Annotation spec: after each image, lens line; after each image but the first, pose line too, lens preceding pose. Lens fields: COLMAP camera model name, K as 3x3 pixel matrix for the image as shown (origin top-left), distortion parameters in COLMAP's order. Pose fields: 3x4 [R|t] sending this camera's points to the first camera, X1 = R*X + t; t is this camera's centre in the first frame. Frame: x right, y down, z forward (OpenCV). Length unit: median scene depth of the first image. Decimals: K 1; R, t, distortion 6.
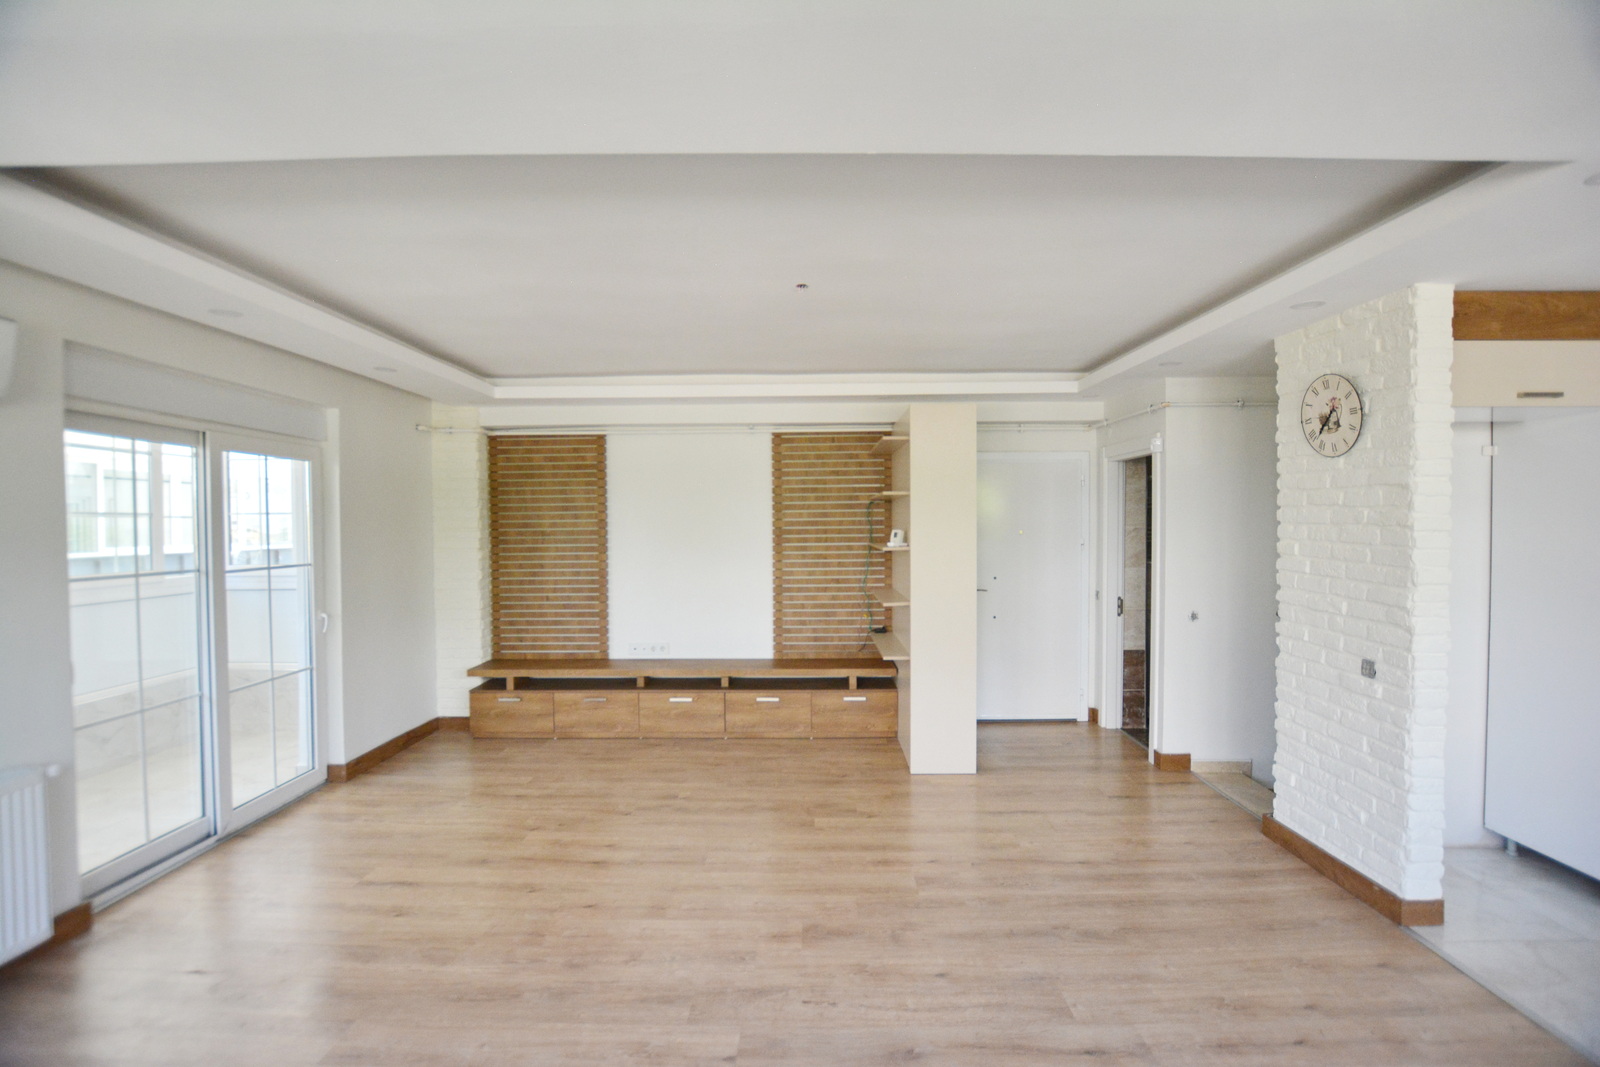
lens RADIAL K [[696.5, 0, 800.3], [0, 696.5, 545.6], [0, 0, 1]] dist [-0.029143, -0.000036]
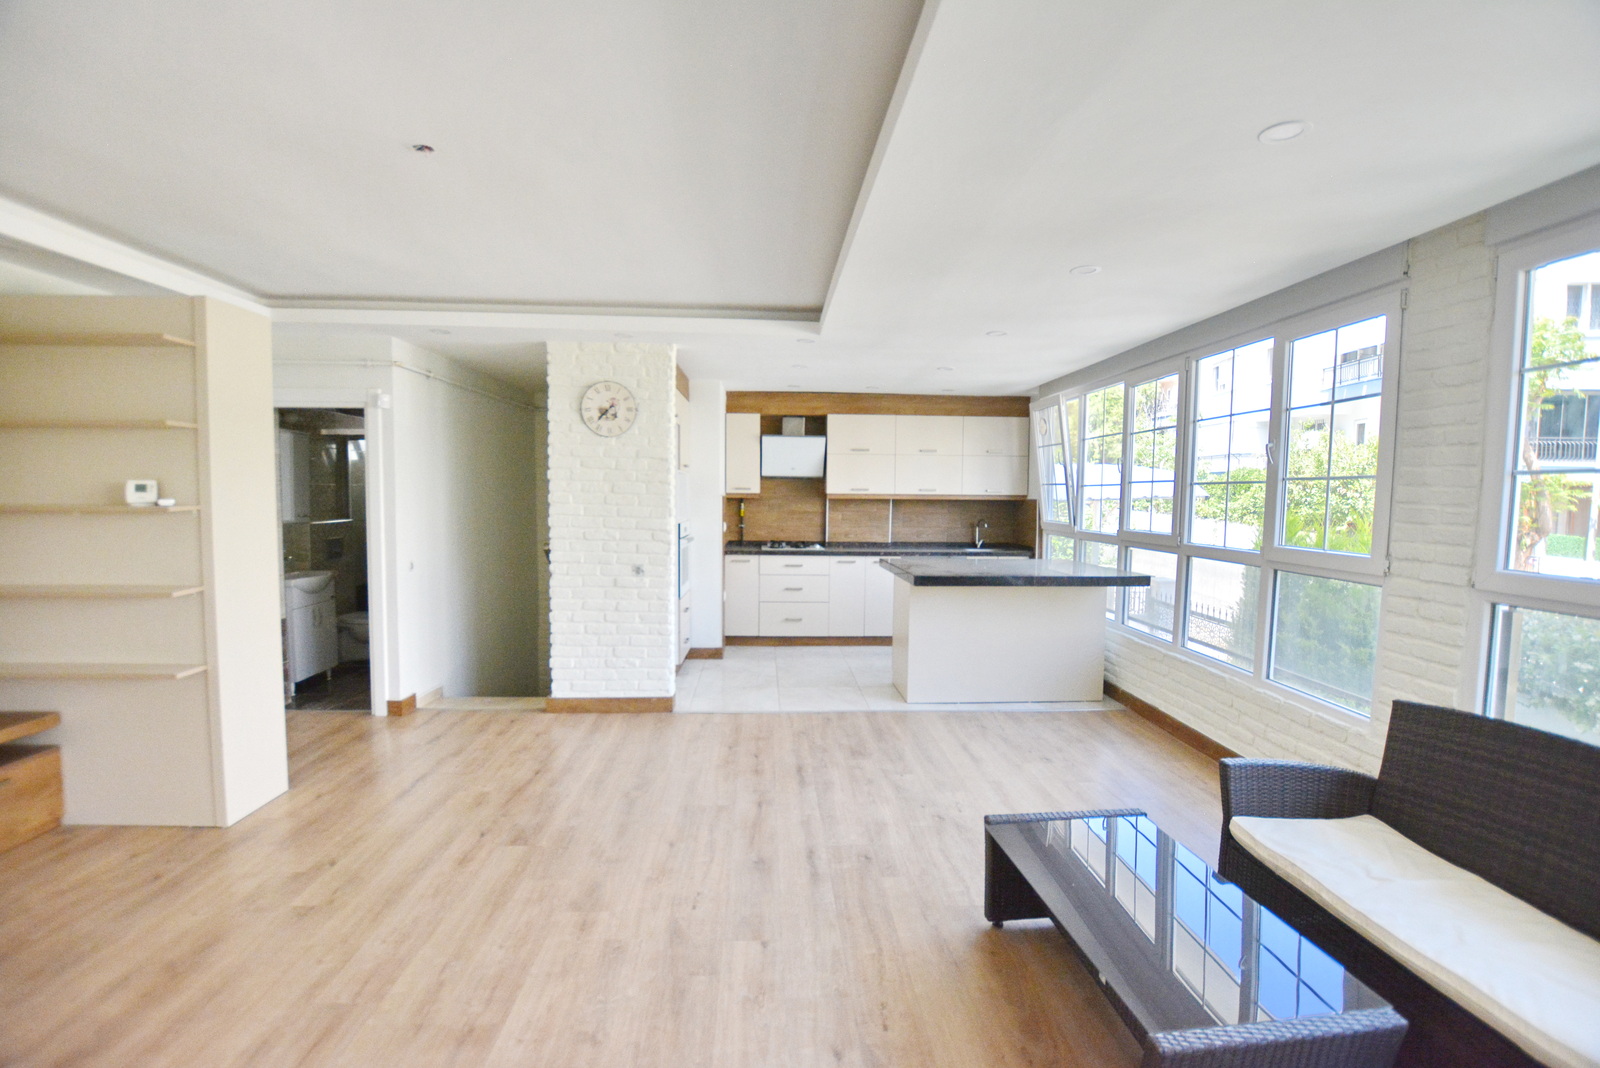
lens RADIAL K [[706.4, 0, 801.5], [0, 706.4, 537.8], [0, 0, 1]] dist [-0.029558, 0.001129]
pose [[-0.051570, -0.058118, 0.996977, -0.812939], [0.021507, 0.998009, 0.059291, 0.010677], [-0.998438, 0.024500, -0.050217, 0.657797]]
